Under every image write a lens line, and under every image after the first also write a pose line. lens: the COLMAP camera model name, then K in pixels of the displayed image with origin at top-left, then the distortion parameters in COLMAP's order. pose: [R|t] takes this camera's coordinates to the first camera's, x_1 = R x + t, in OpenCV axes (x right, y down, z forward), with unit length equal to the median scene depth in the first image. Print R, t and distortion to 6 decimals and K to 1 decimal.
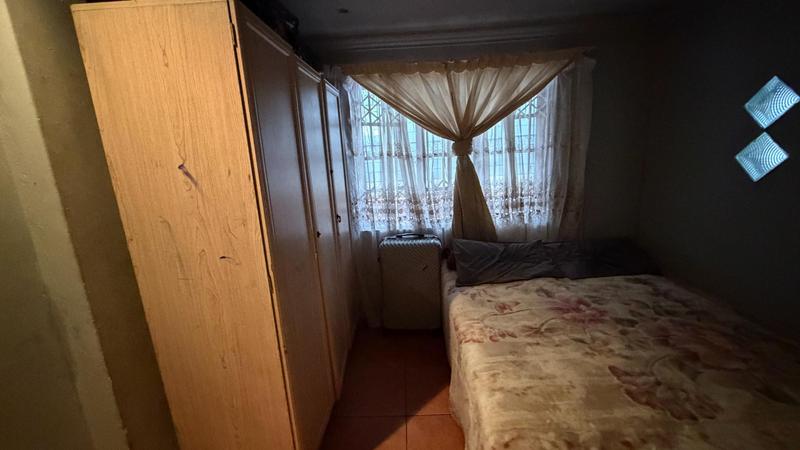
lens RADIAL K [[315.0, 0, 398.9], [0, 315.0, 226.0], [0, 0, 1]] dist [-0.006640, -0.000222]
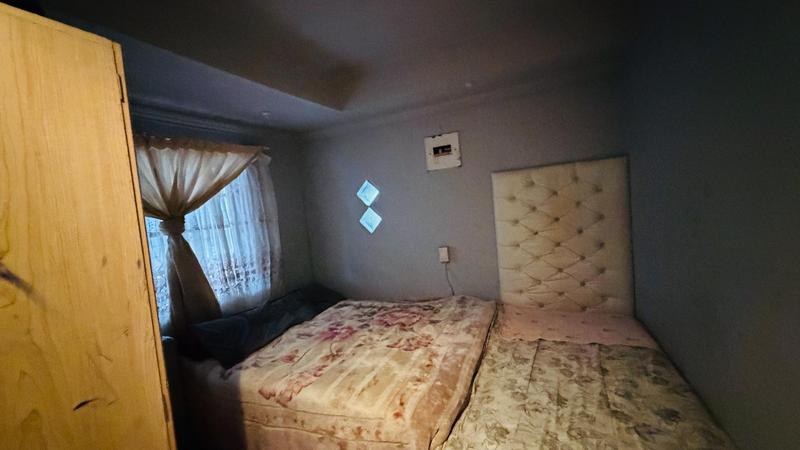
lens RADIAL K [[315.0, 0, 398.9], [0, 315.0, 226.0], [0, 0, 1]] dist [-0.006640, -0.000222]
pose [[0.406437, -0.054119, 0.912075, -0.461380], [0.275480, 0.959049, -0.065853, -0.011631], [-0.871160, 0.278023, 0.404702, 0.076112]]
